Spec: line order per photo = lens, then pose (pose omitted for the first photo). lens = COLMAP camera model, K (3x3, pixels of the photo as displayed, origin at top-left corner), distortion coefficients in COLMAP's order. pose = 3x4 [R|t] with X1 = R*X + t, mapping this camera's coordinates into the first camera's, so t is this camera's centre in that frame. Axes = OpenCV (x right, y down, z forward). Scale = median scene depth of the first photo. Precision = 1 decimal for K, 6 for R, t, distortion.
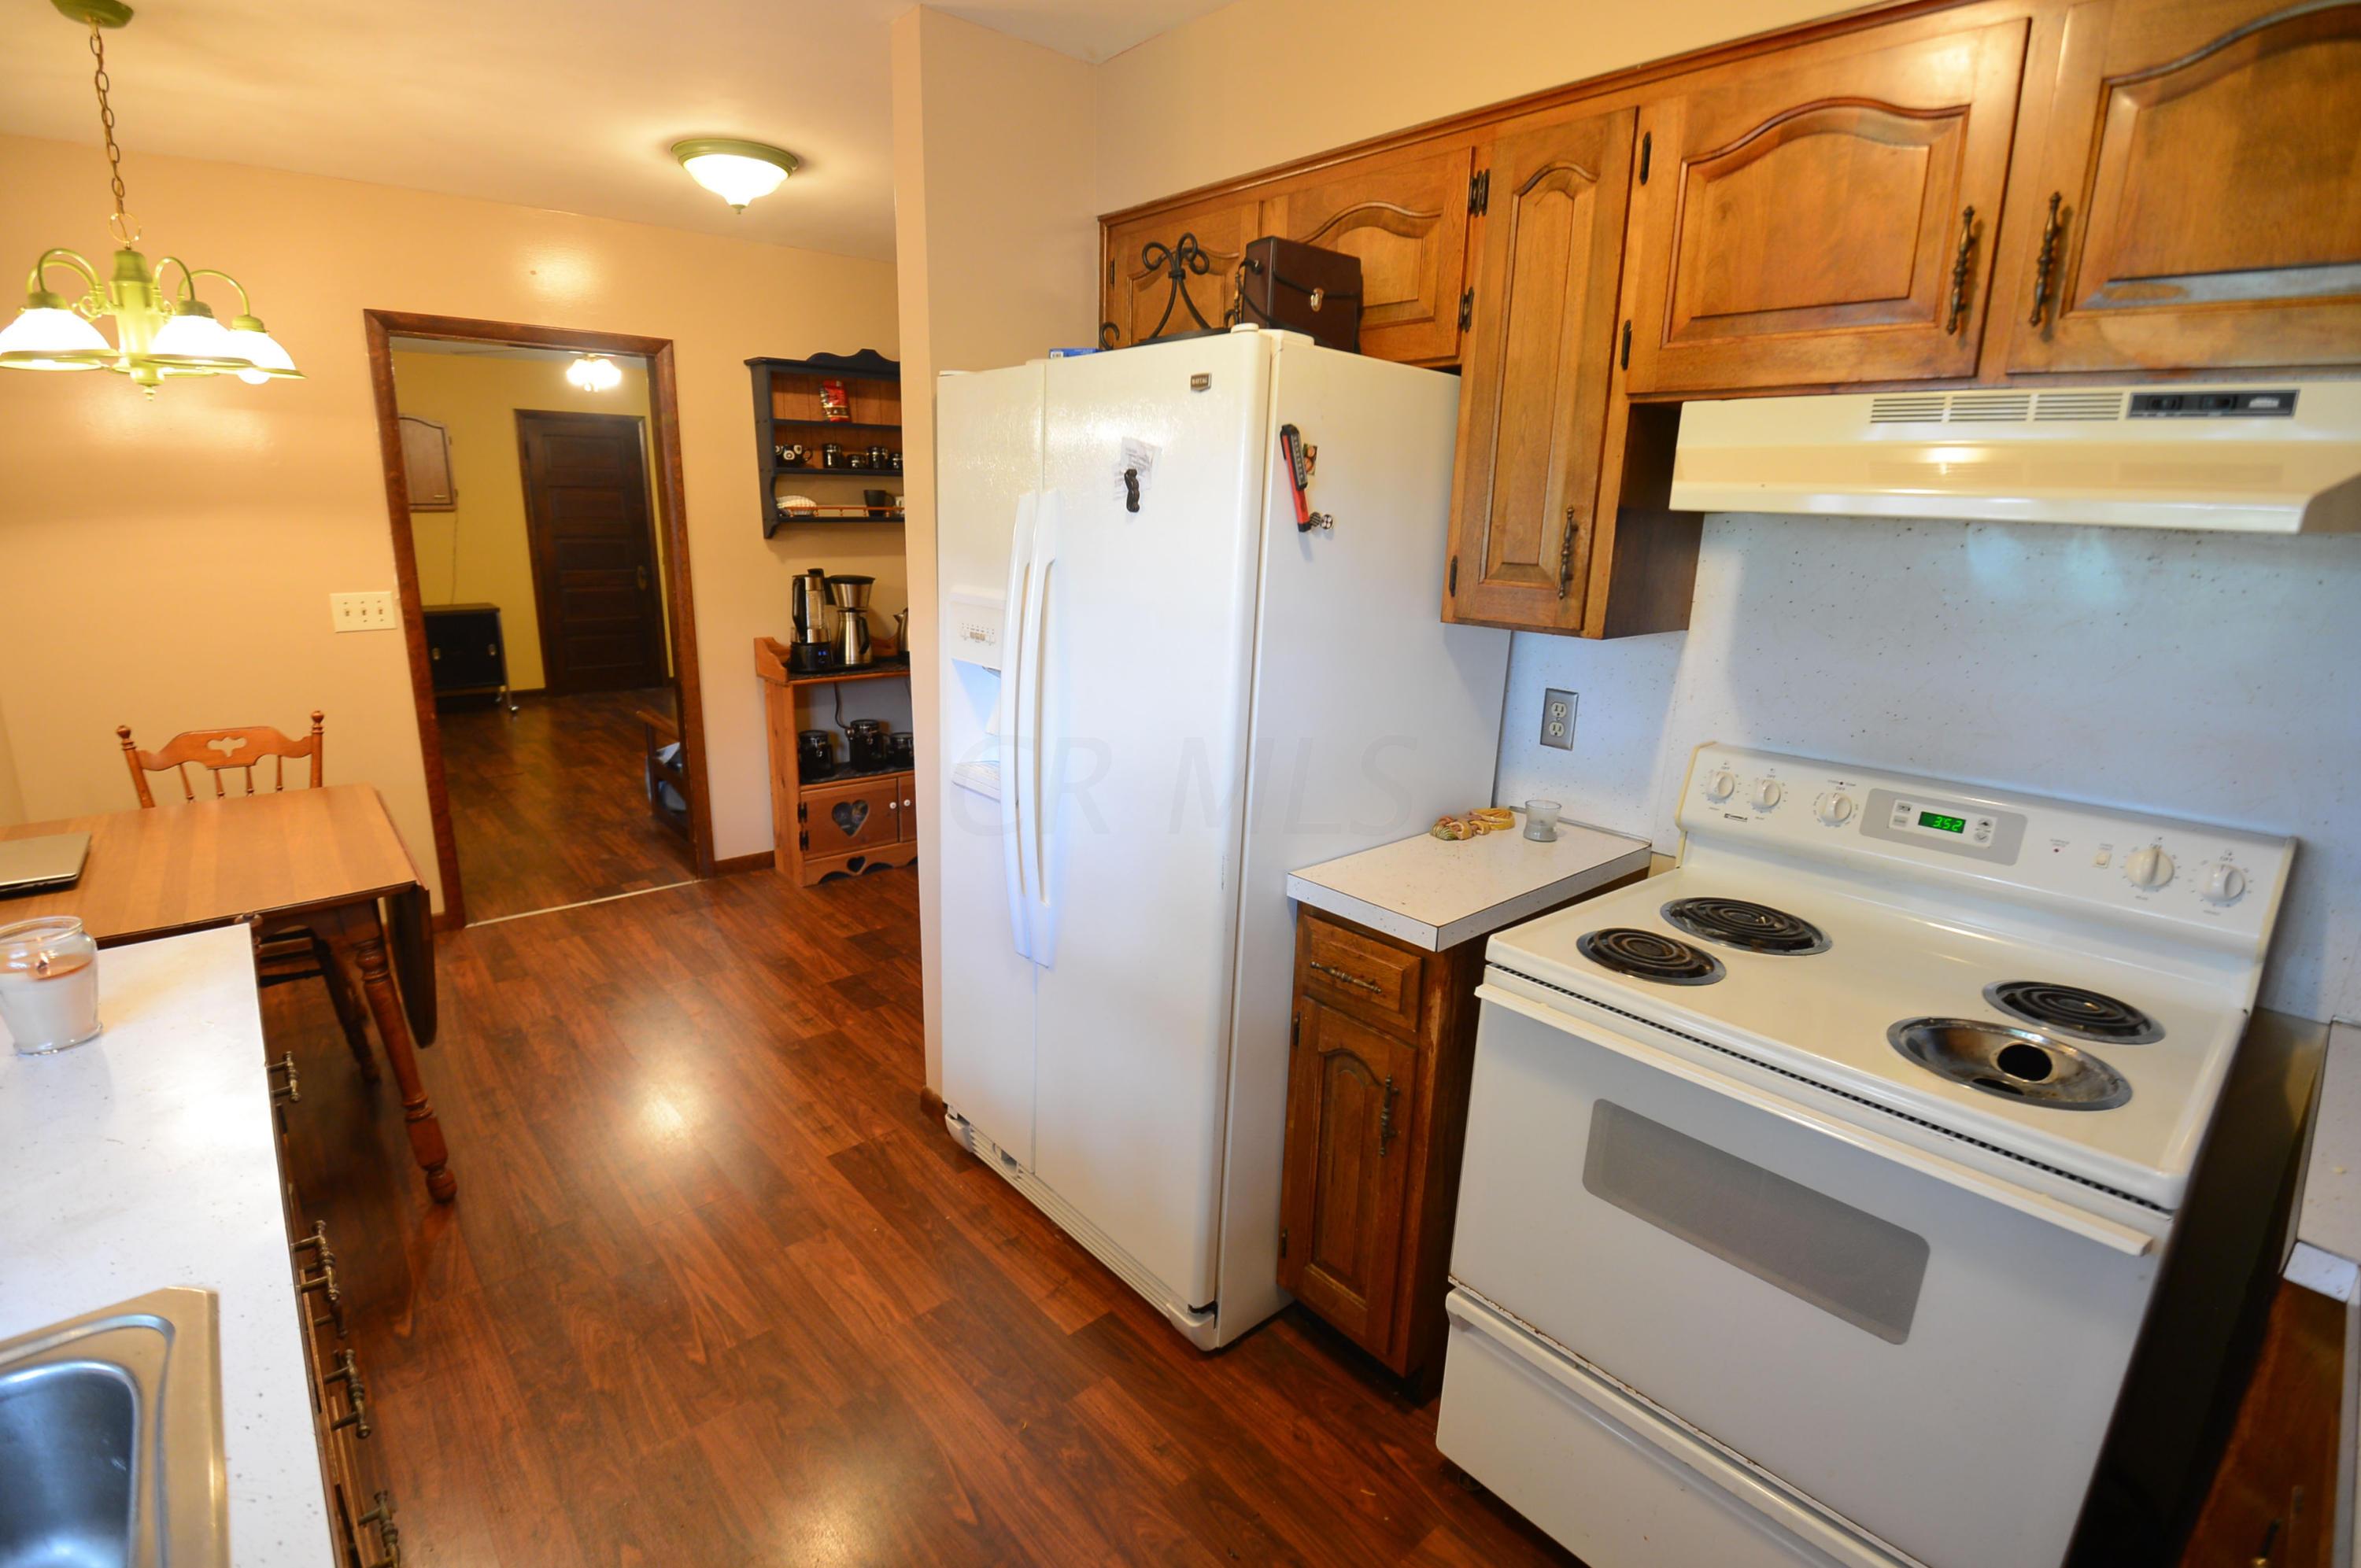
lens RADIAL K [[1087.6, 0, 1163.9], [0, 1087.6, 784.5], [0, 0, 1]] dist [-0.001598, -0.023138]
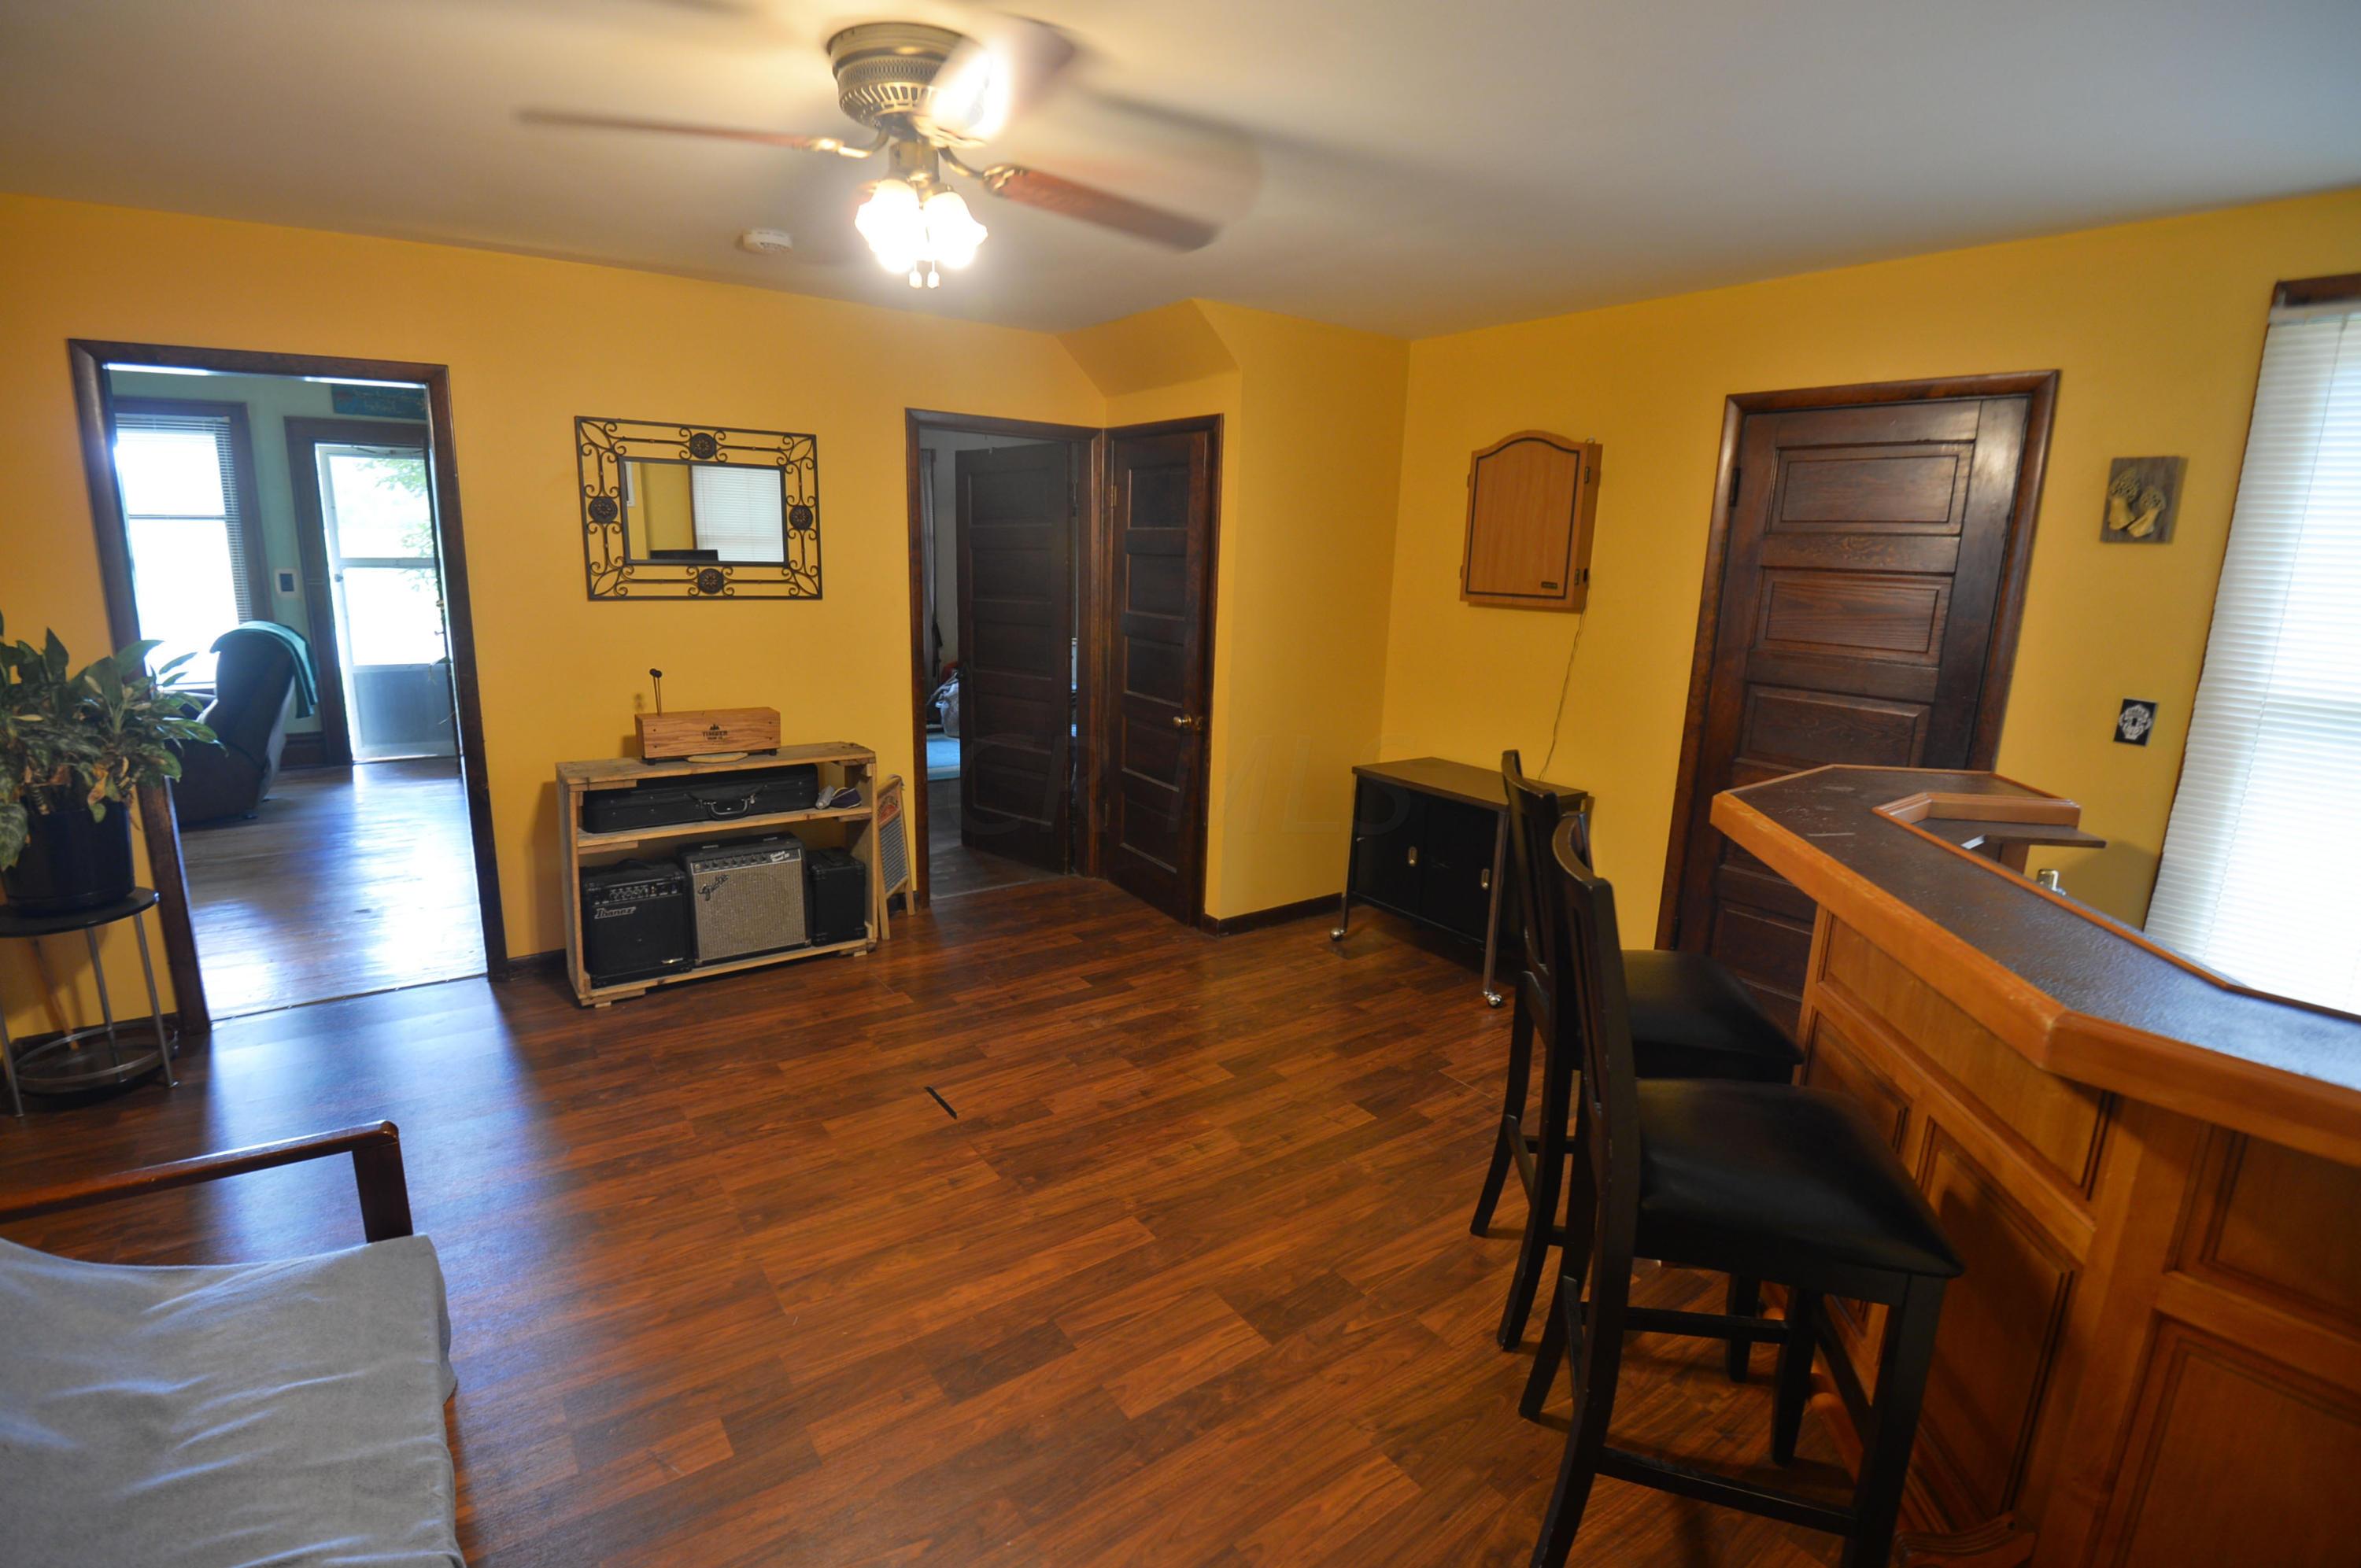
lens RADIAL K [[1085.9, 0, 1165.2], [0, 1085.9, 777.9], [0, 0, 1]] dist [-0.000733, -0.017790]
pose [[-0.095599, 0.187537, -0.977594, -0.360145], [-0.279256, 0.937601, 0.207173, -0.735867], [0.955446, 0.292804, -0.037263, 2.728483]]
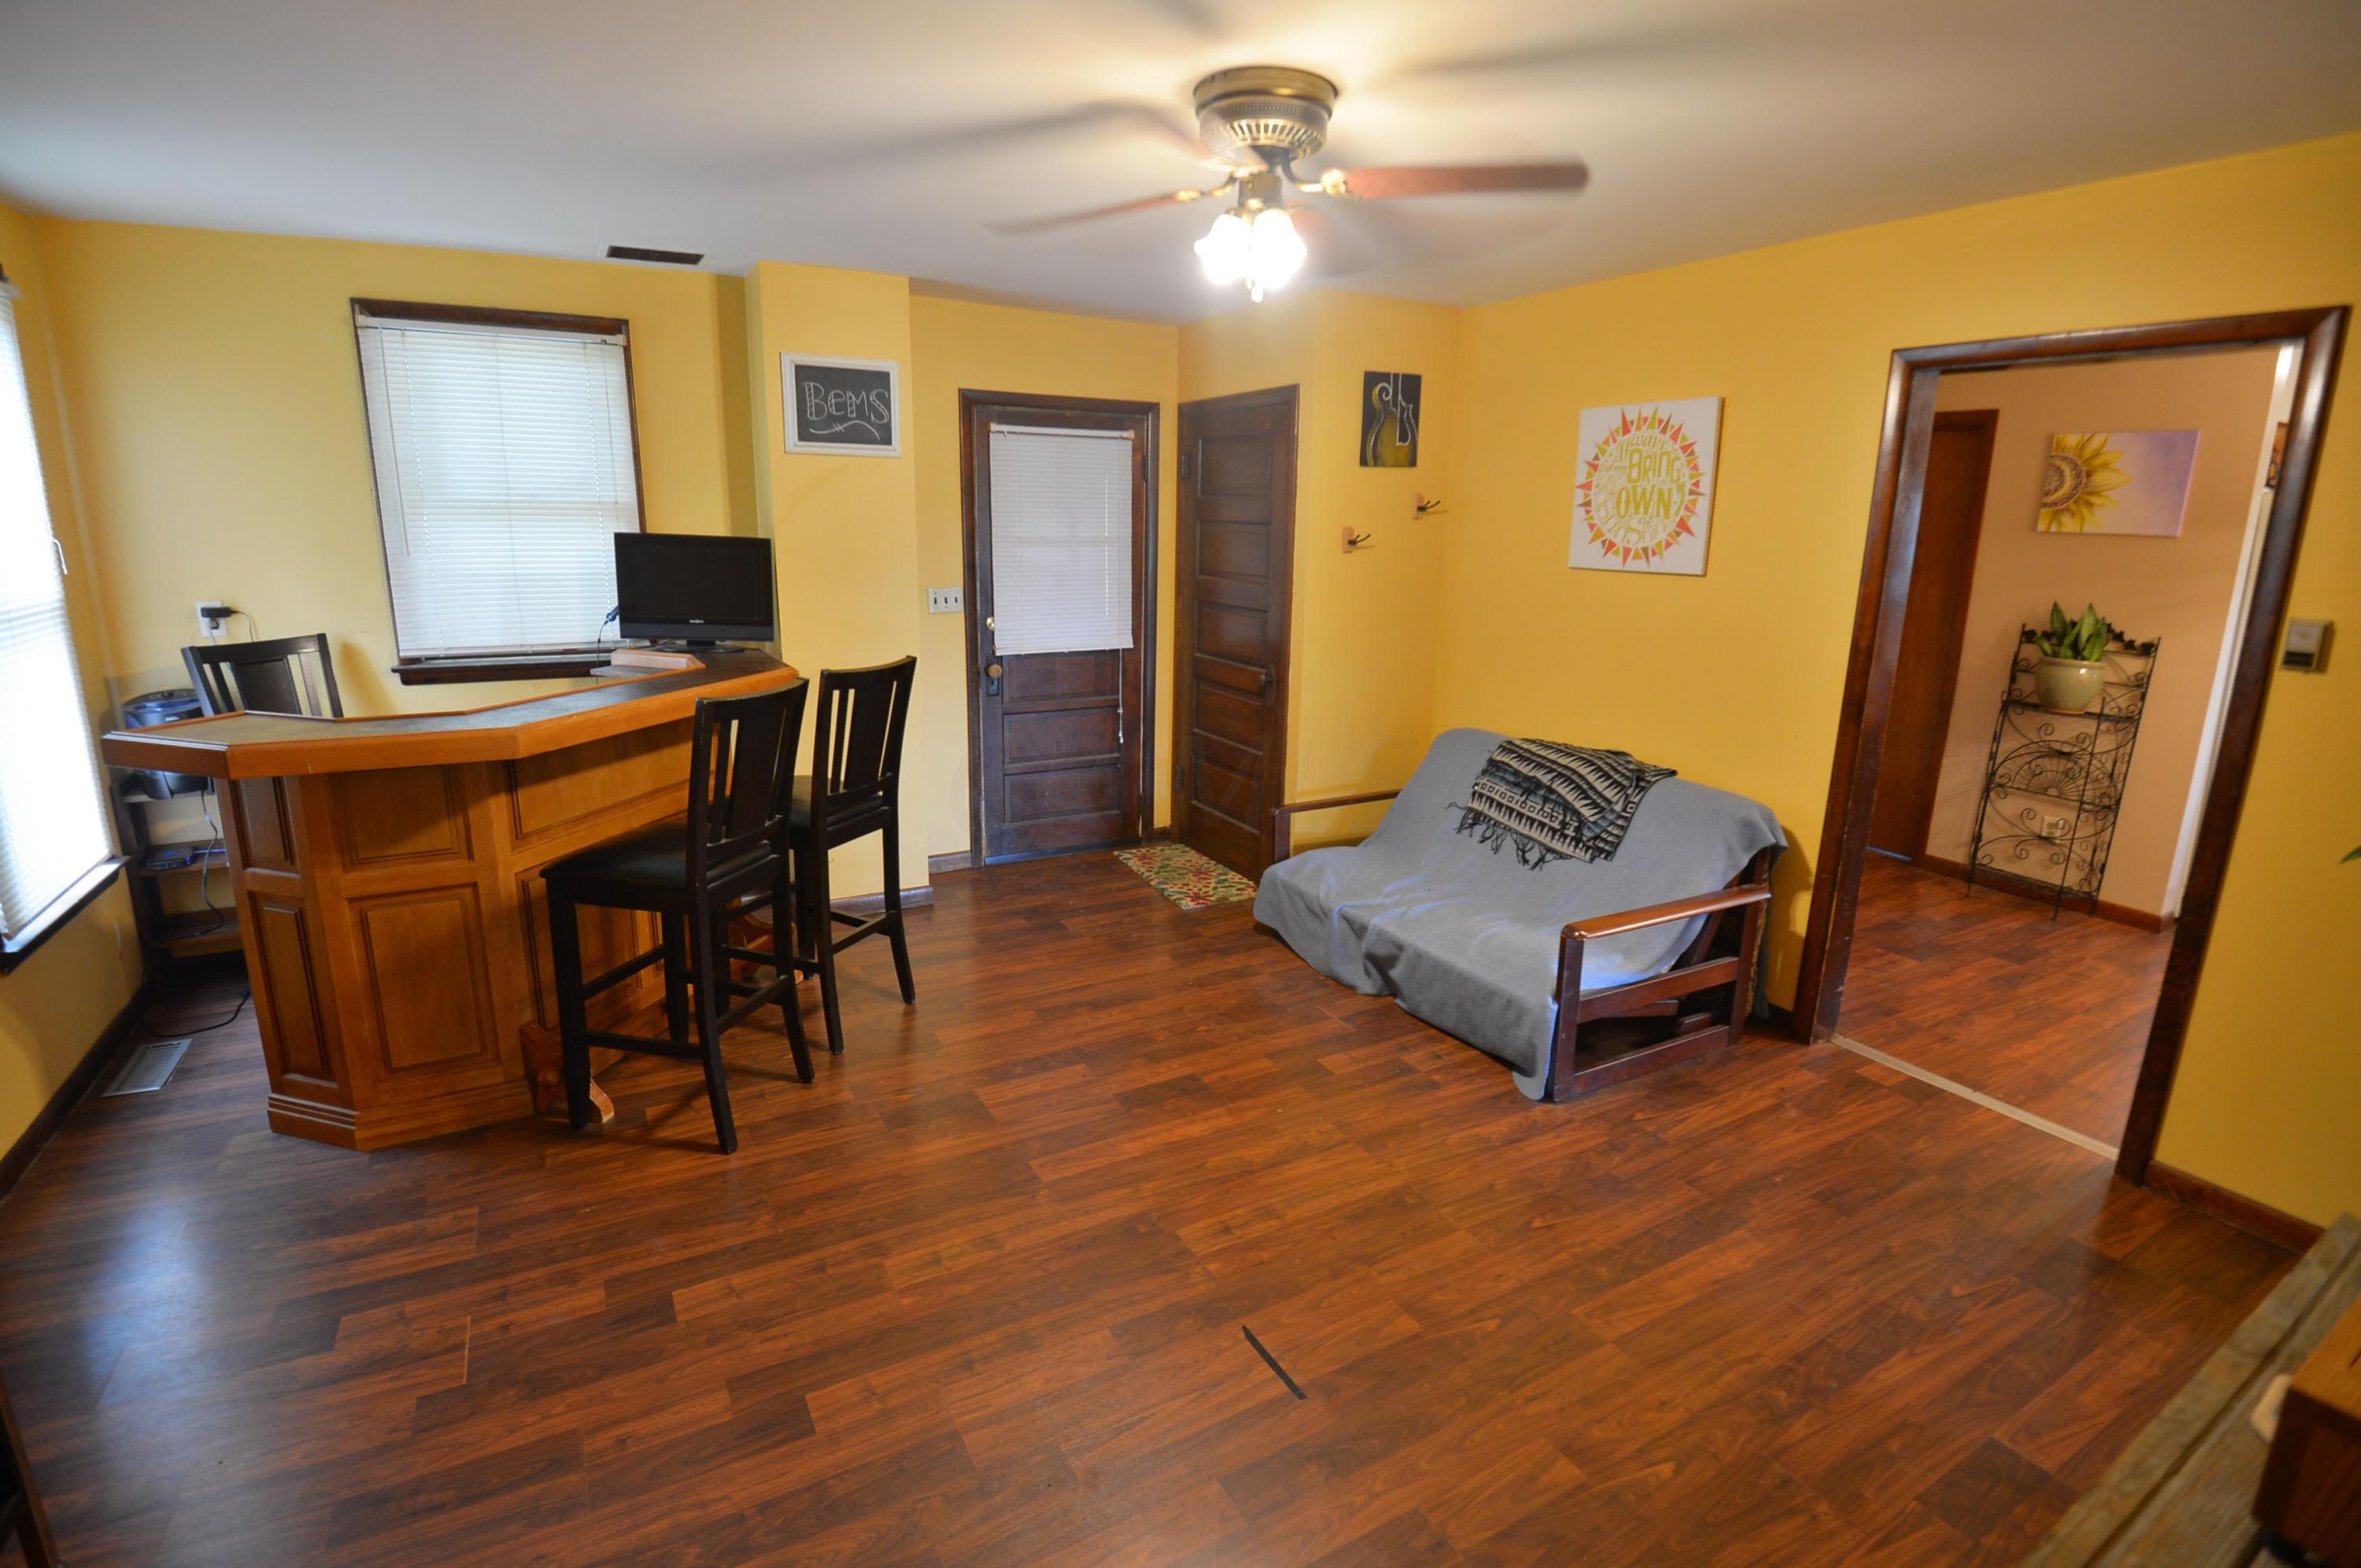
lens RADIAL K [[1087.4, 0, 1171.9], [0, 1087.4, 785.0], [0, 0, 1]] dist [-0.006411, -0.024185]
pose [[0.201026, -0.249425, 0.947299, -2.289498], [0.237005, 0.950694, 0.200024, -0.665238], [-0.950483, 0.184305, 0.250229, 2.302204]]
